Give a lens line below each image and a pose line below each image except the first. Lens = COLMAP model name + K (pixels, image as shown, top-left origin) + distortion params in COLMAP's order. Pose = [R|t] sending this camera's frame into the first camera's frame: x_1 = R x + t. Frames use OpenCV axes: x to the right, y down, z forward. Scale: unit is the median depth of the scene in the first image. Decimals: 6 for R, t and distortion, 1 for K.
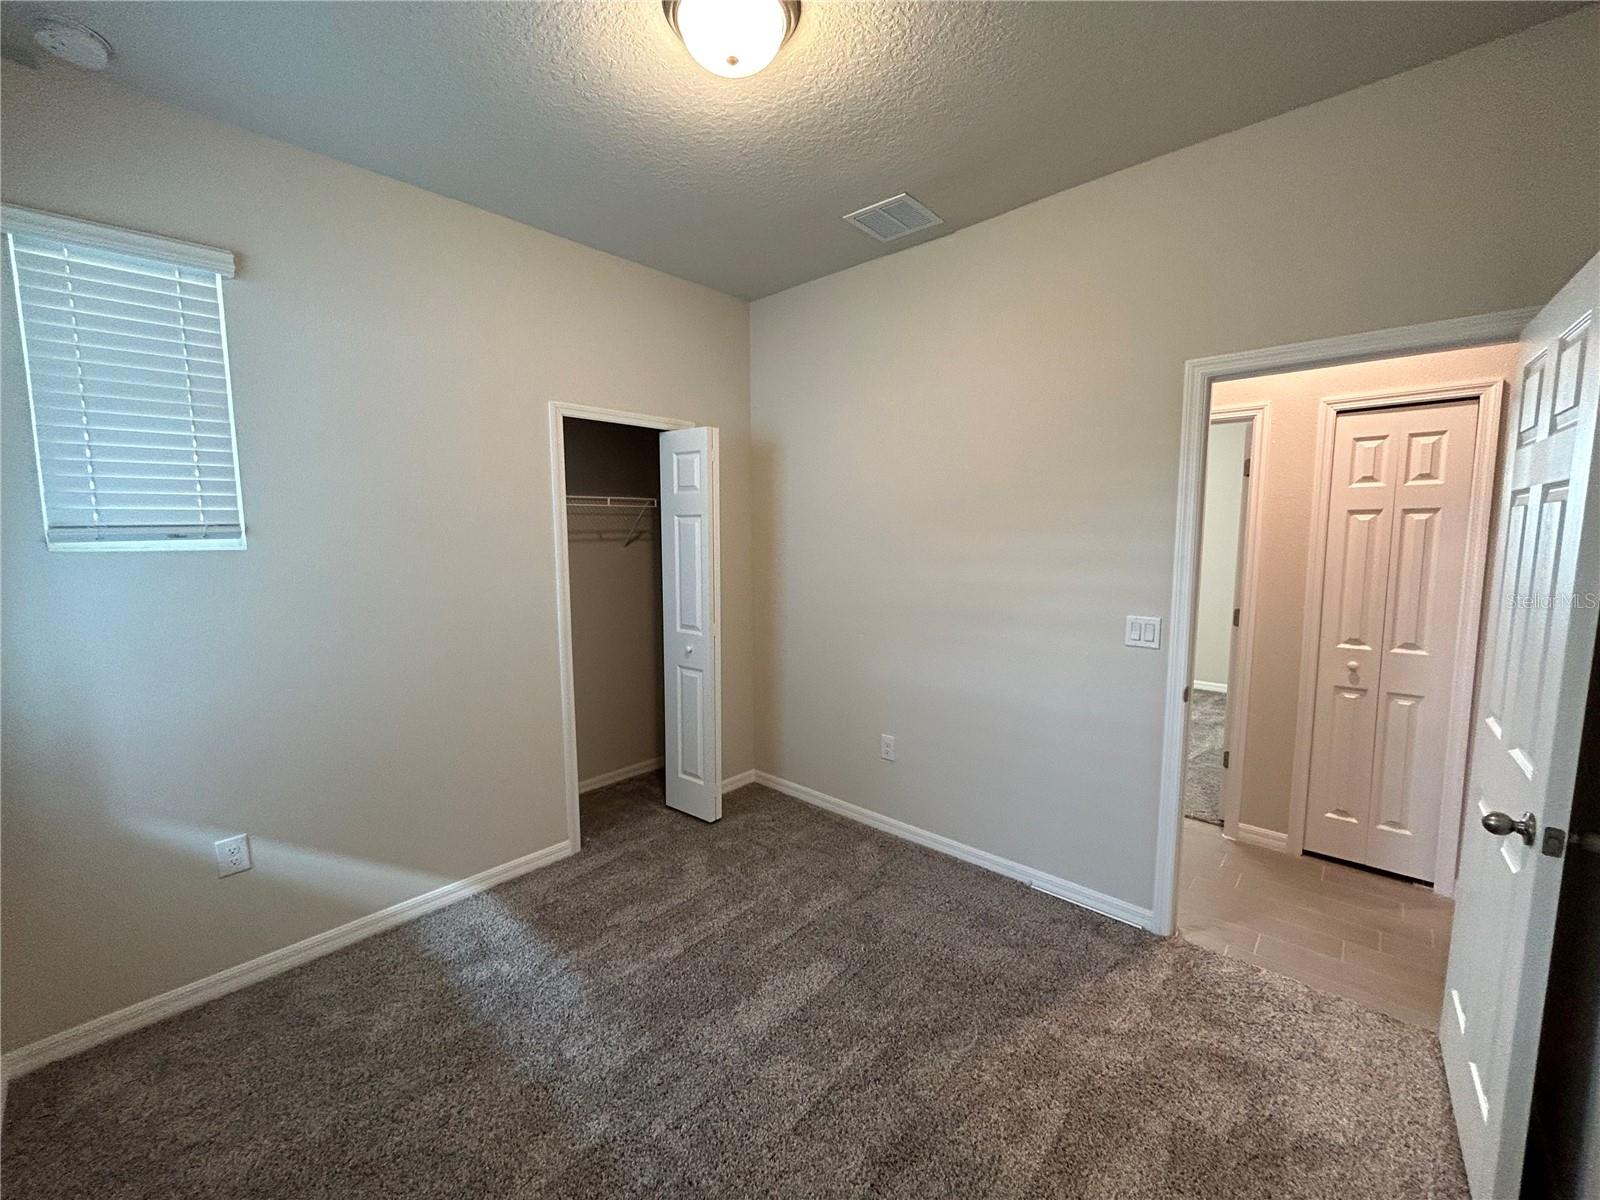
lens RADIAL K [[643.1, 0, 798.3], [0, 643.1, 599.7], [0, 0, 1]] dist [0.000002, 0.000086]
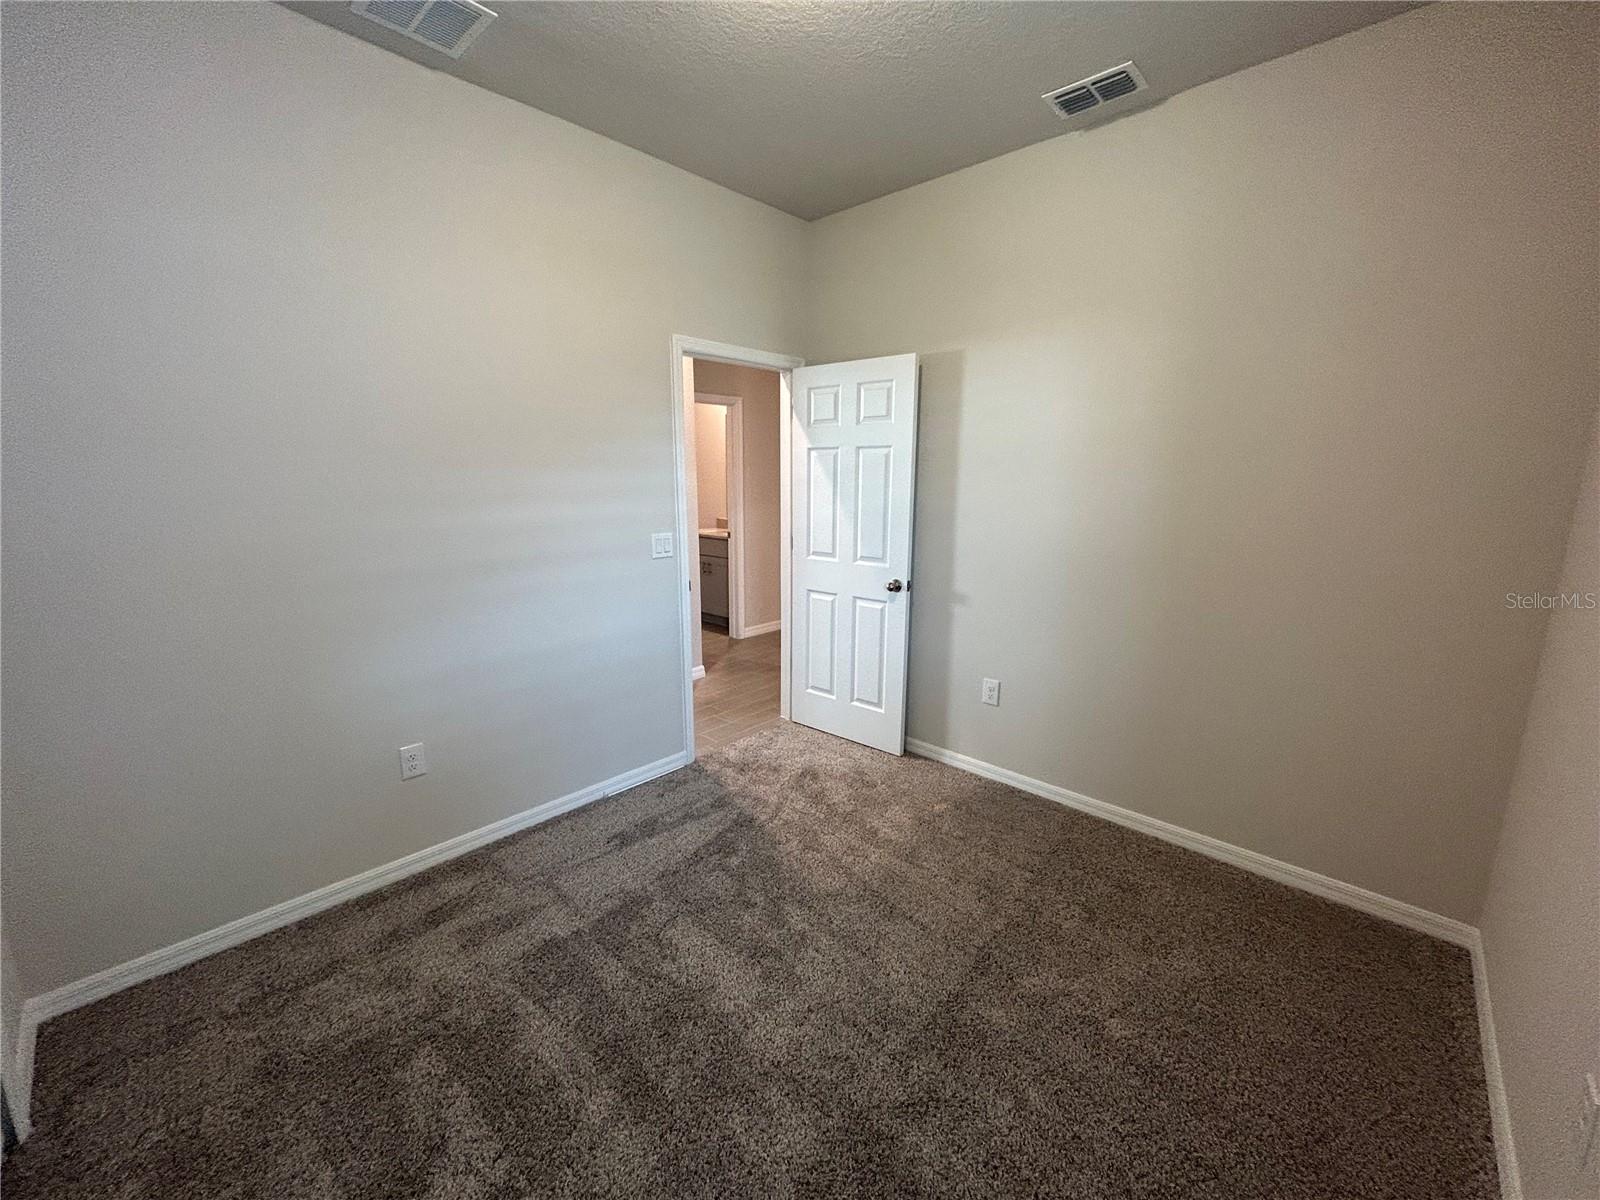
lens RADIAL K [[643.1, 0, 806.0], [0, 643.1, 594.3], [0, 0, 1]] dist [0.000002, 0.000086]
pose [[-0.003760, -0.182807, 0.983142, -0.722569], [0.096863, 0.978459, 0.182307, -0.059903], [-0.995291, 0.095915, 0.014028, 0.694639]]
